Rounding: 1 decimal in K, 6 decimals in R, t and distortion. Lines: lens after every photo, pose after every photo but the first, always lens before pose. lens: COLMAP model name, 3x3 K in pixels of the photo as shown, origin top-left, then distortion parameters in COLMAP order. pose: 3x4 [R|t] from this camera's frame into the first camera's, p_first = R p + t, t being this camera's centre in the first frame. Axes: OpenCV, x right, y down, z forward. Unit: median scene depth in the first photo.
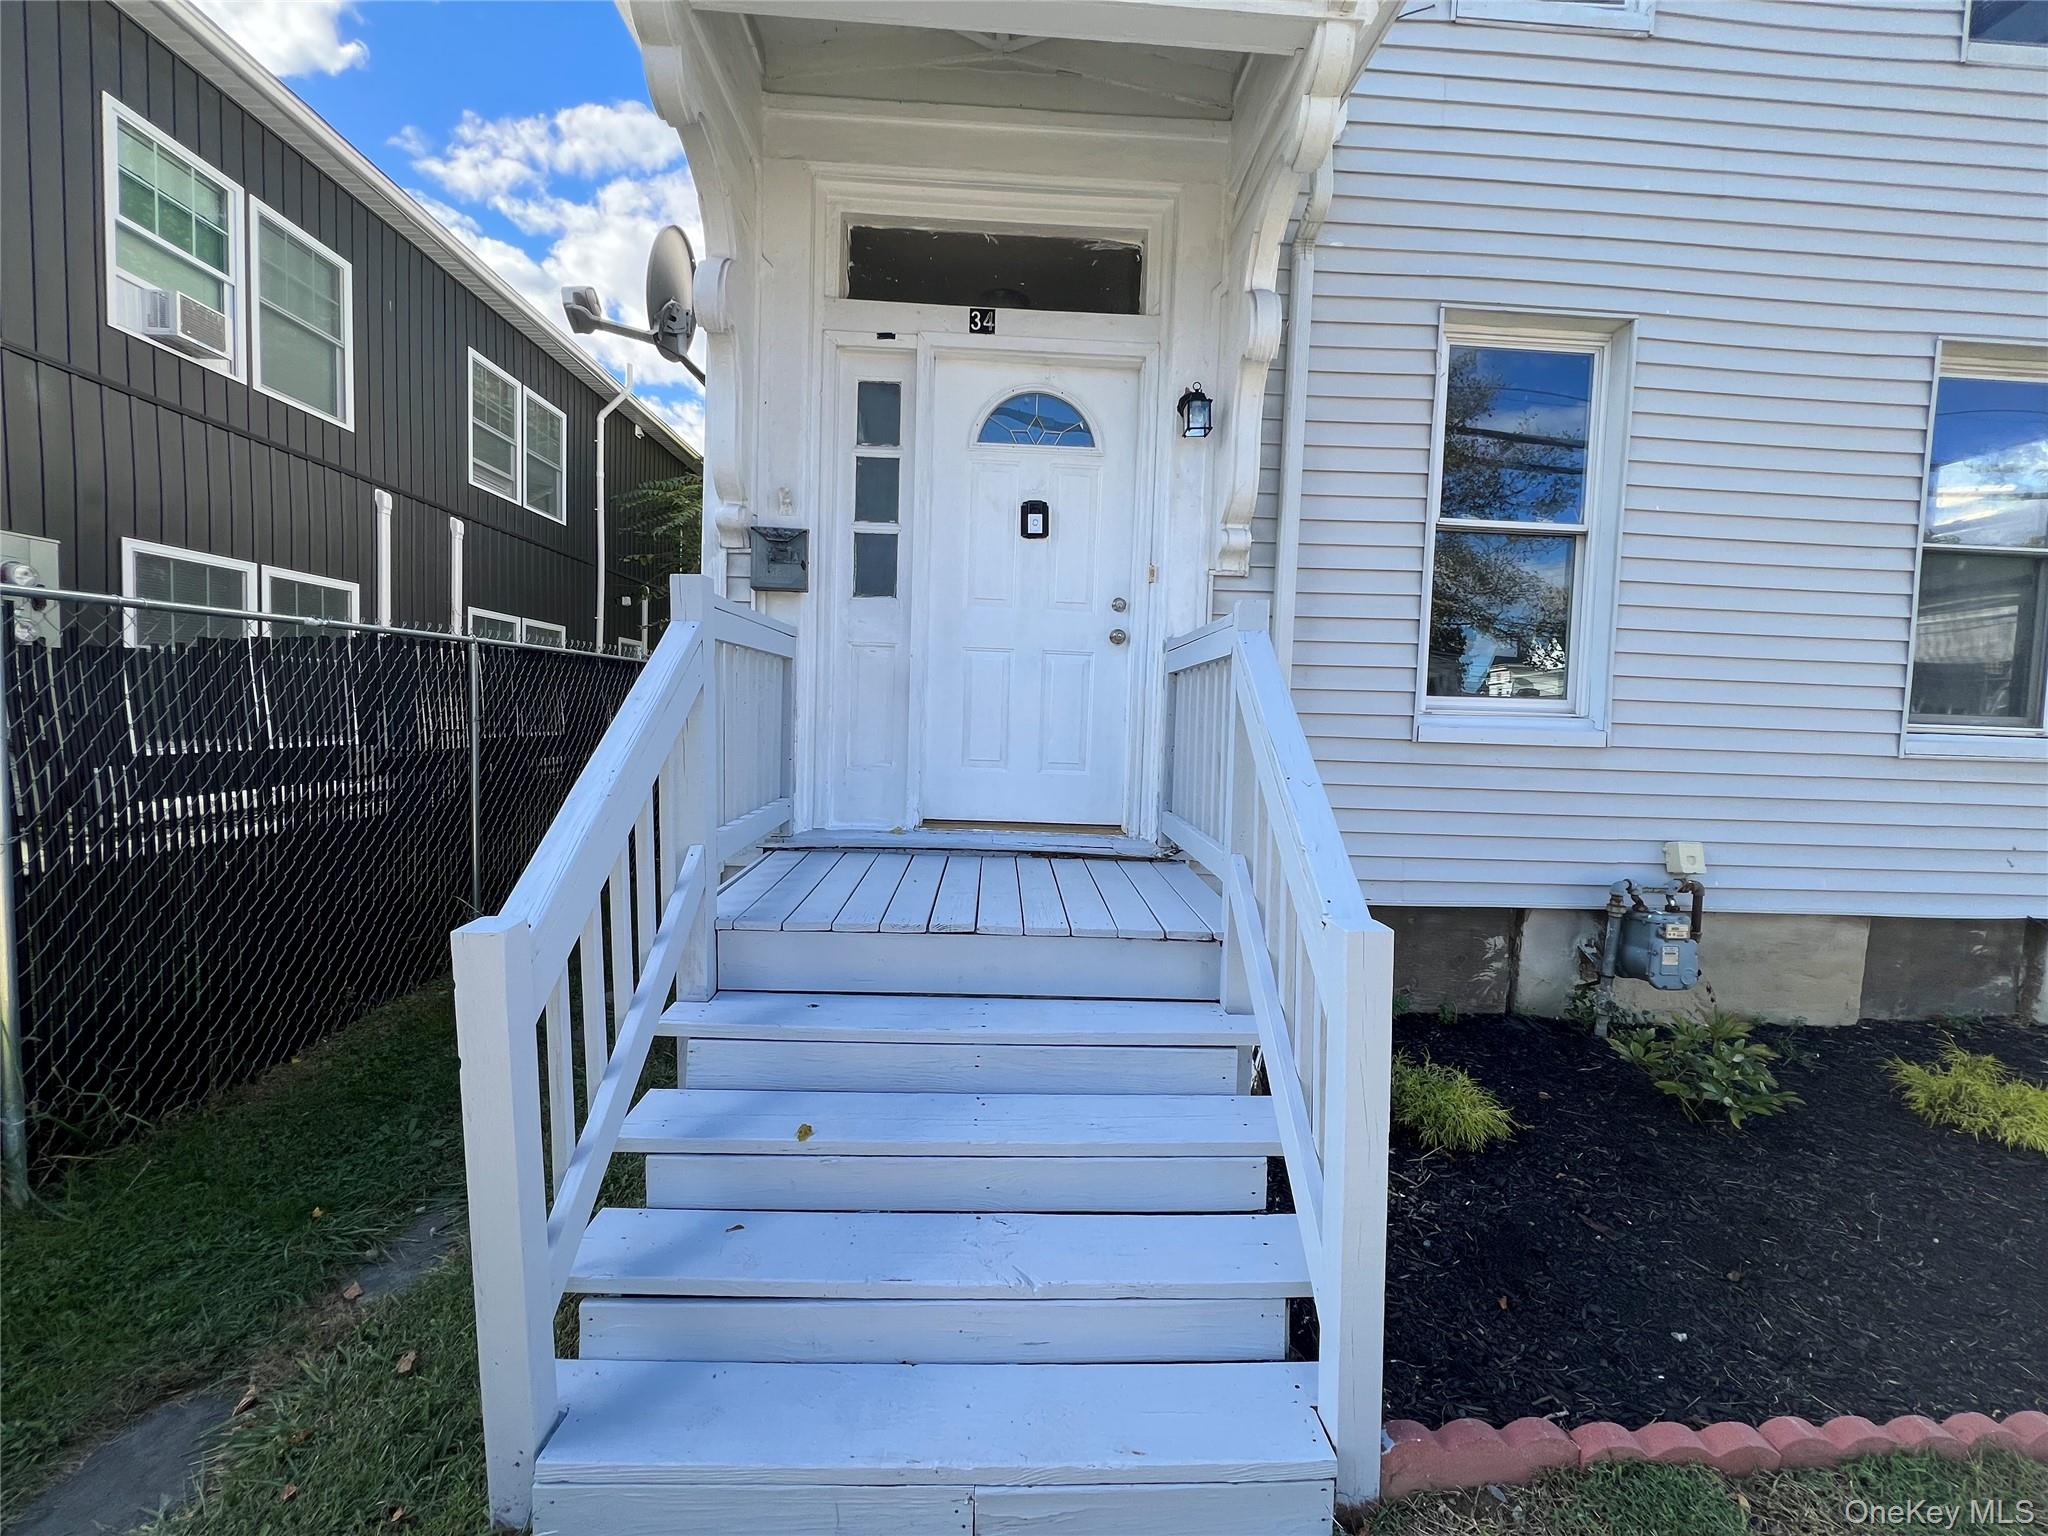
lens RADIAL K [[820.1, 0, 1019.0], [0, 820.1, 762.7], [0, 0, 1]] dist [-0.001535, 0.000143]
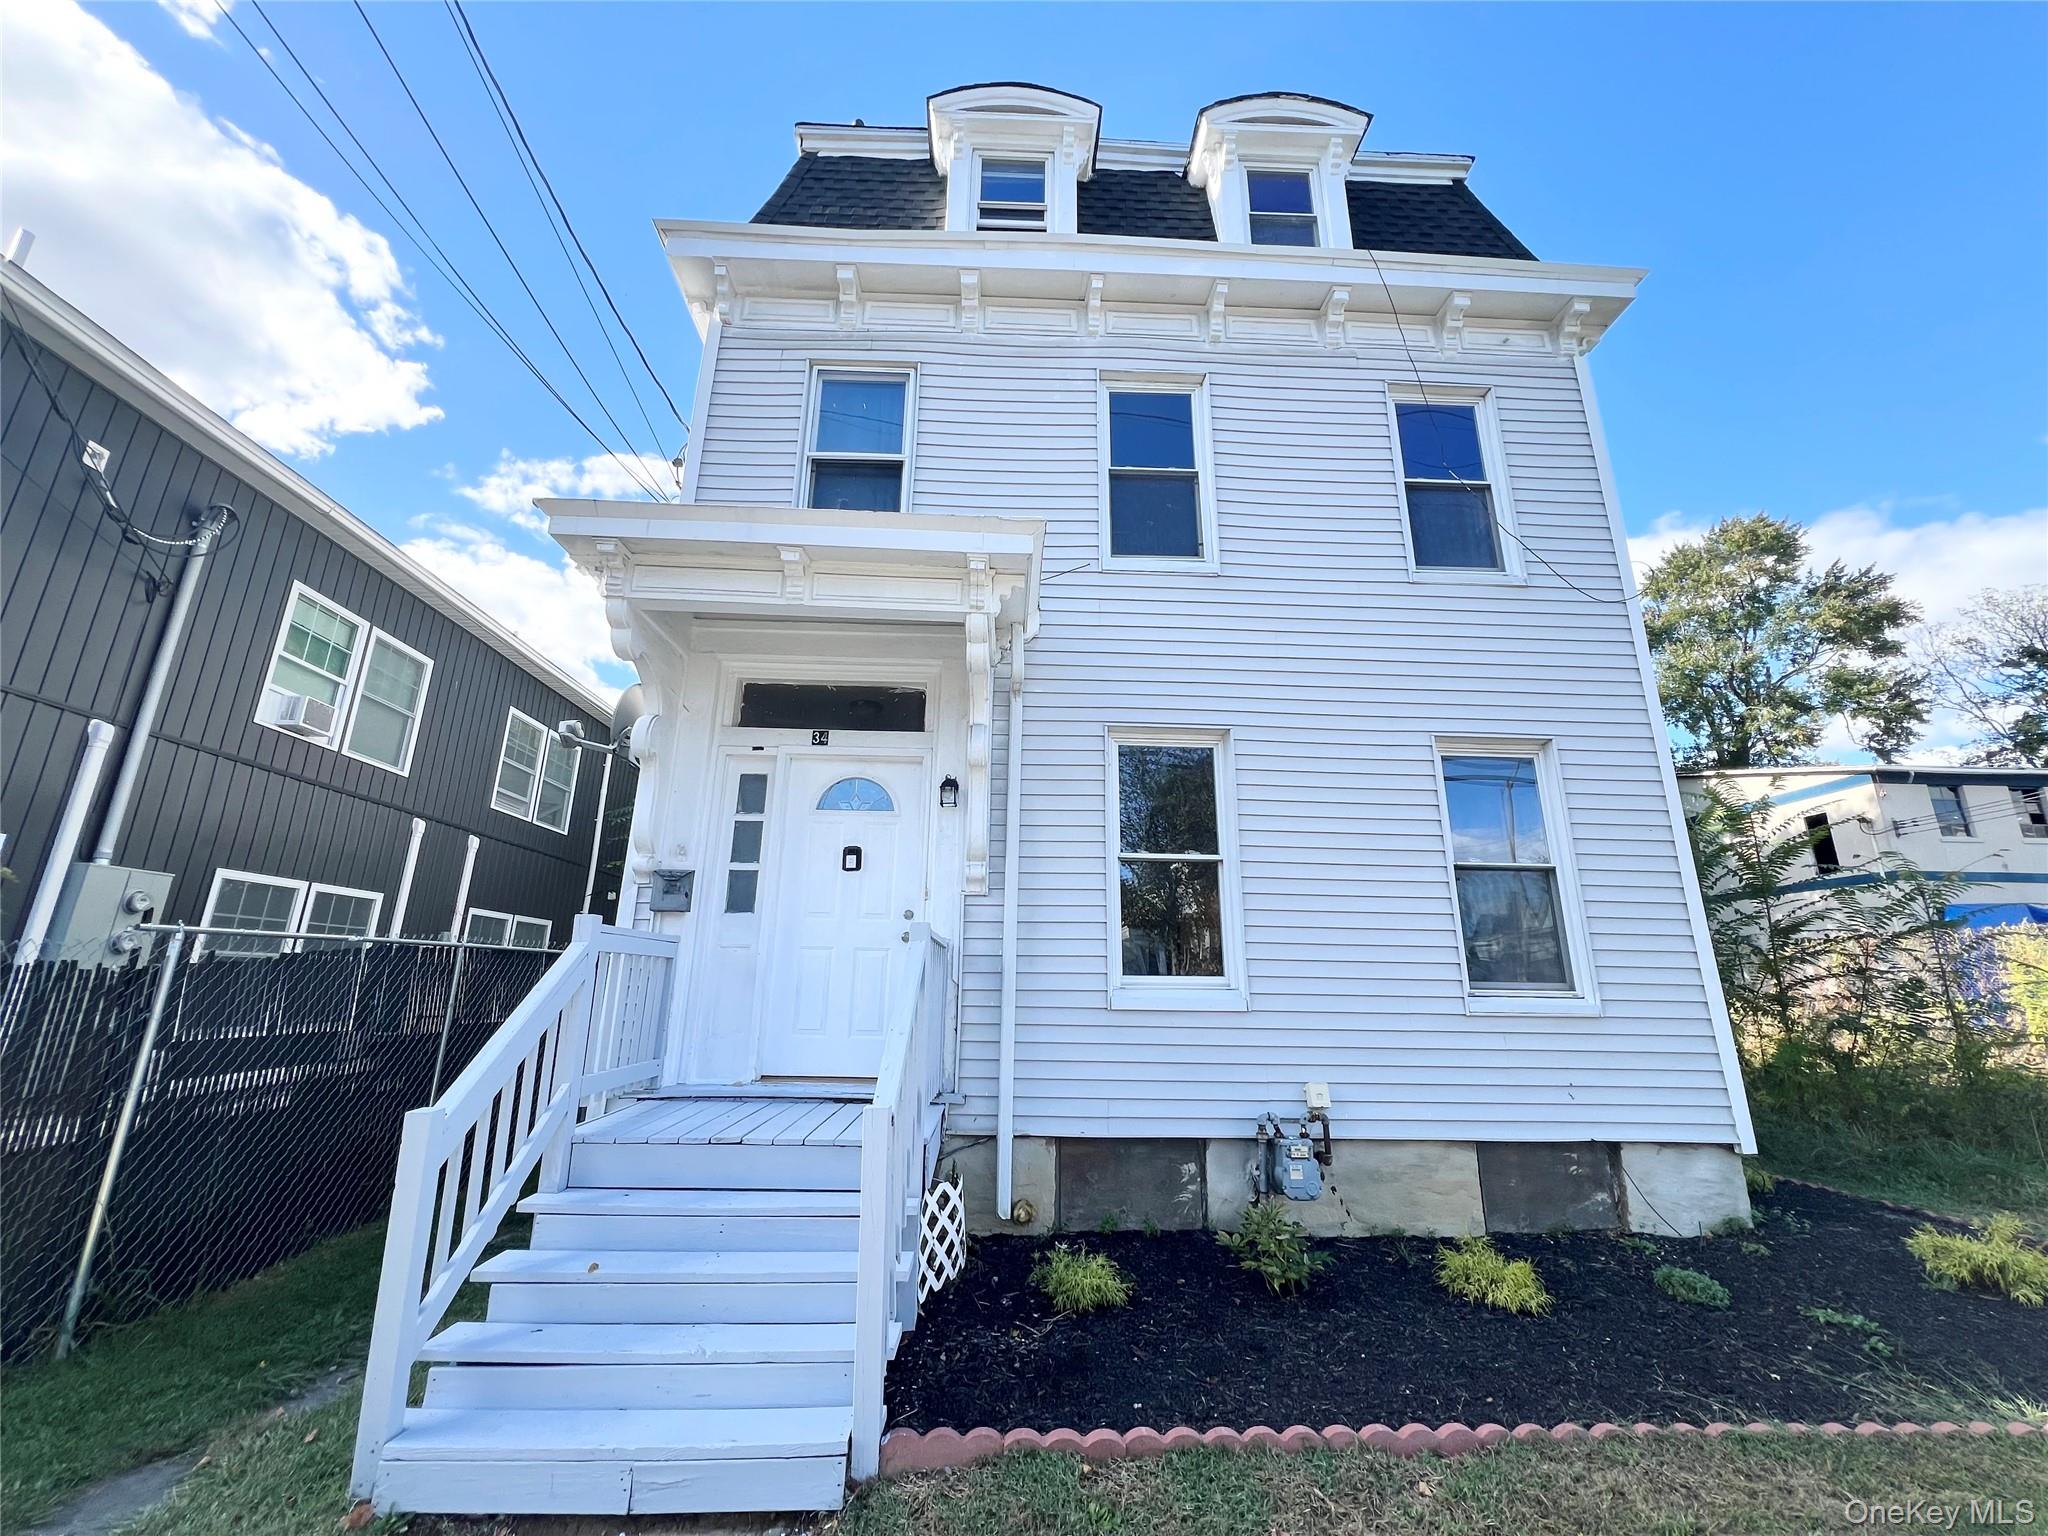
lens RADIAL K [[813.4, 0, 1014.1], [0, 813.4, 760.9], [0, 0, 1]] dist [-0.001388, -0.000081]
pose [[0.999816, -0.018963, -0.002937, 0.323867], [0.016926, 0.943608, -0.330632, 0.030115], [0.009041, 0.330521, 0.943755, -0.454888]]
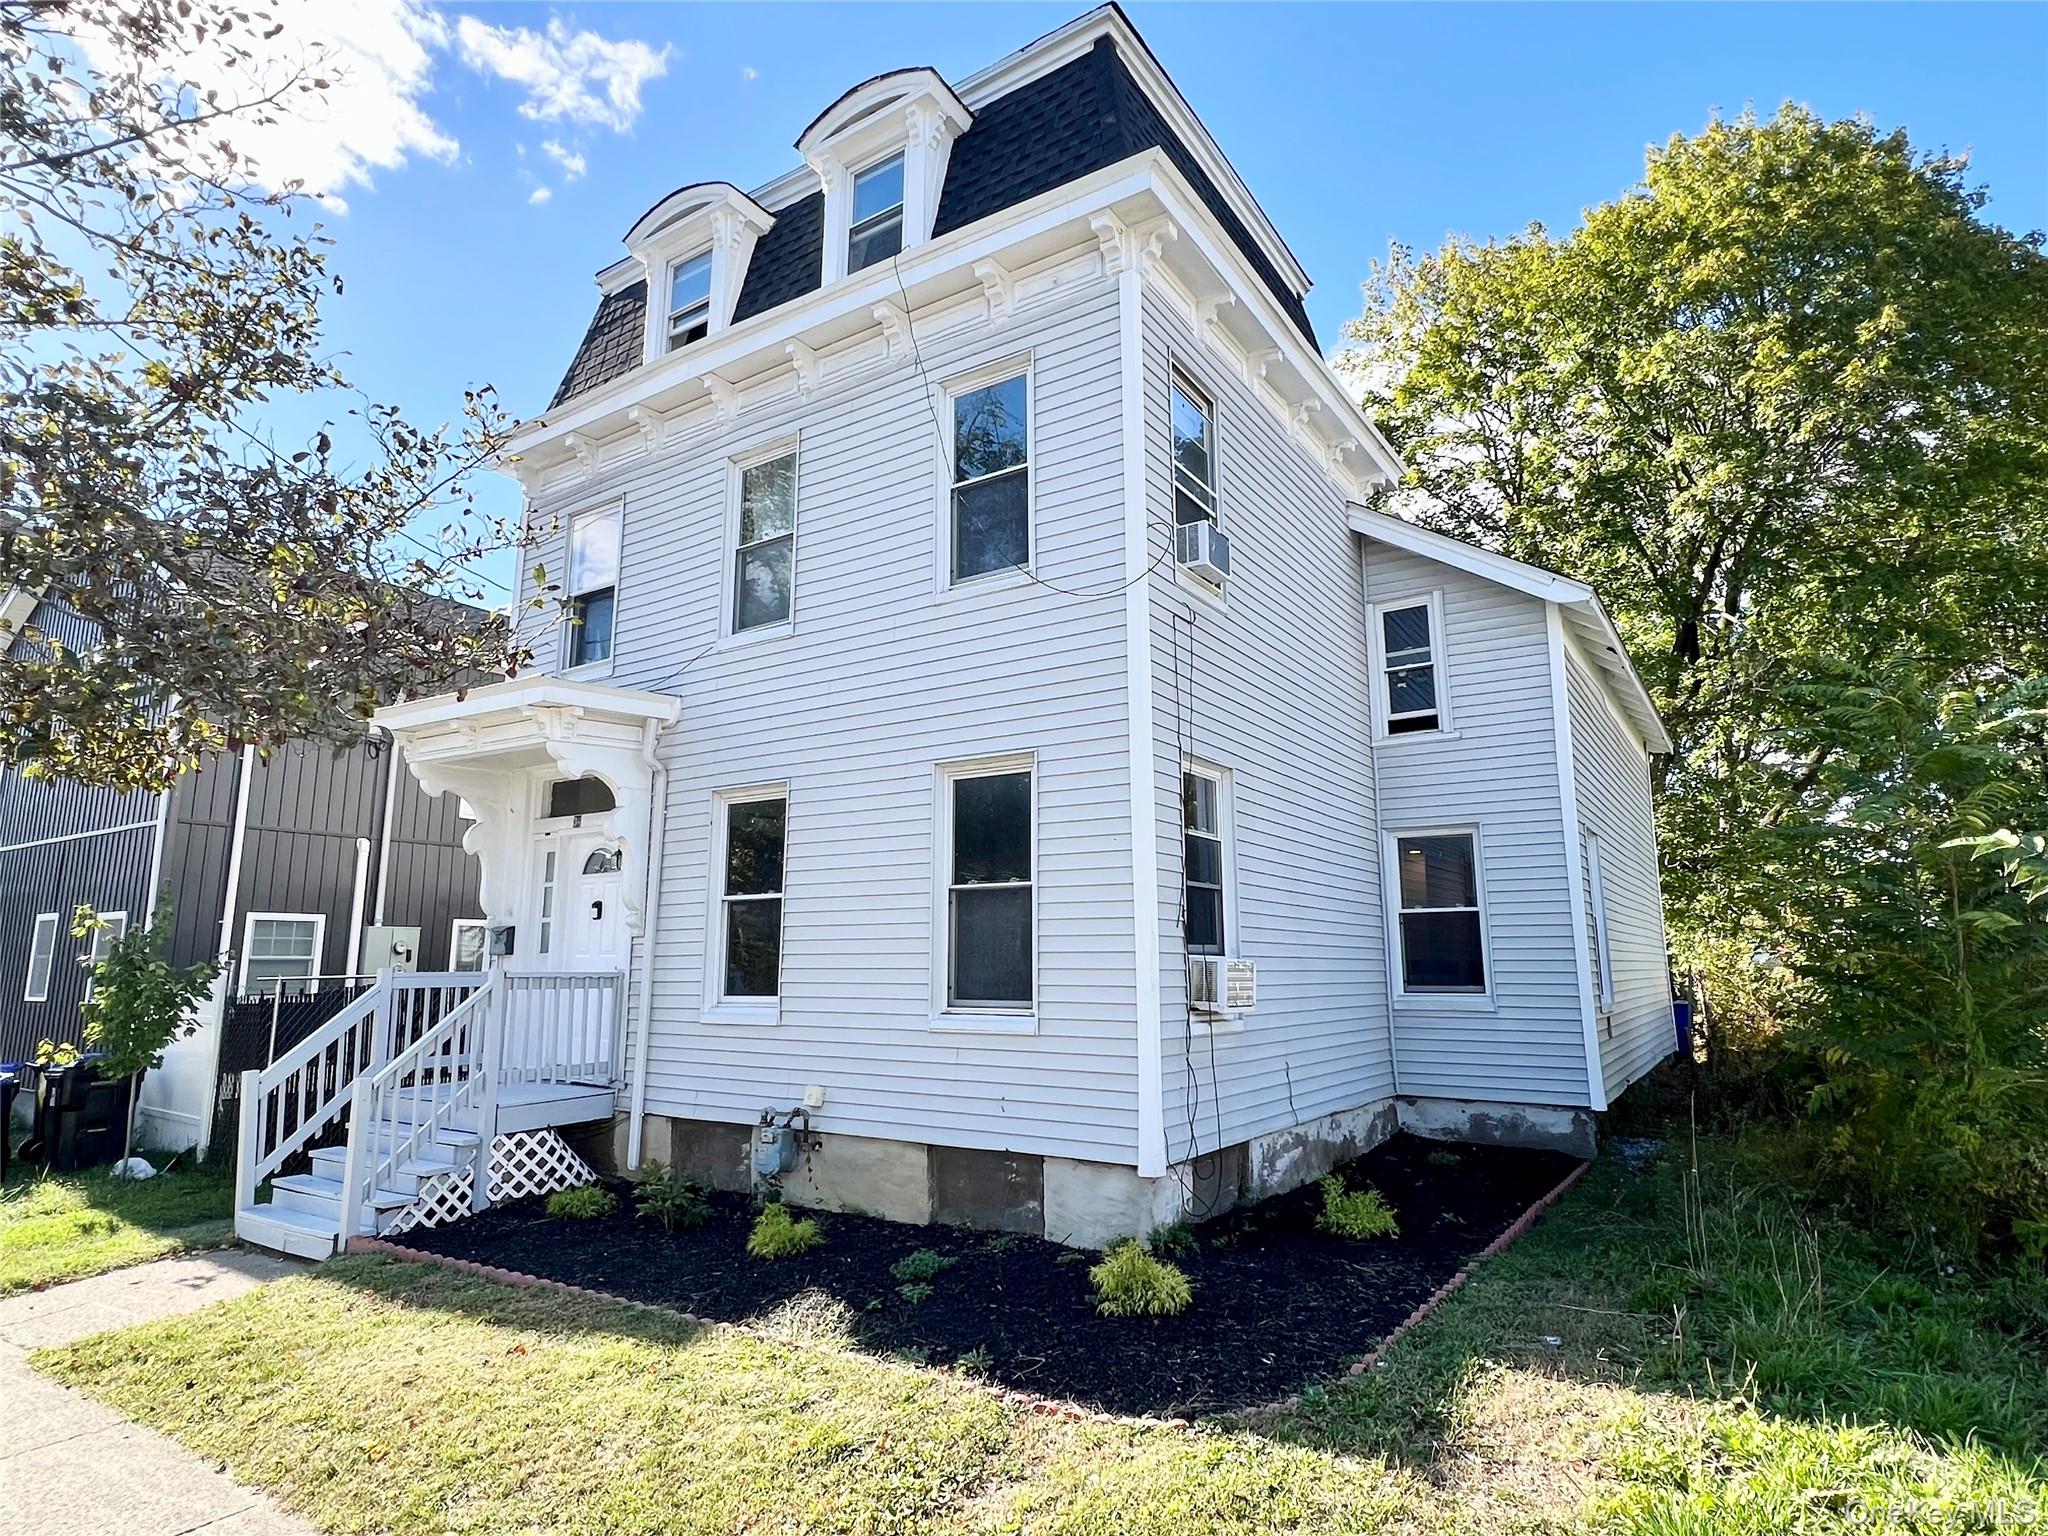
lens RADIAL K [[1146.2, 0, 1024.0], [0, 1146.2, 768.0], [0, 0, 1]] dist [0.002823, 0.000433]
pose [[0.810076, -0.134649, -0.570654, 2.502731], [-0.011026, 0.969603, -0.244435, 0.037411], [0.586221, 0.204303, 0.783968, -0.648879]]
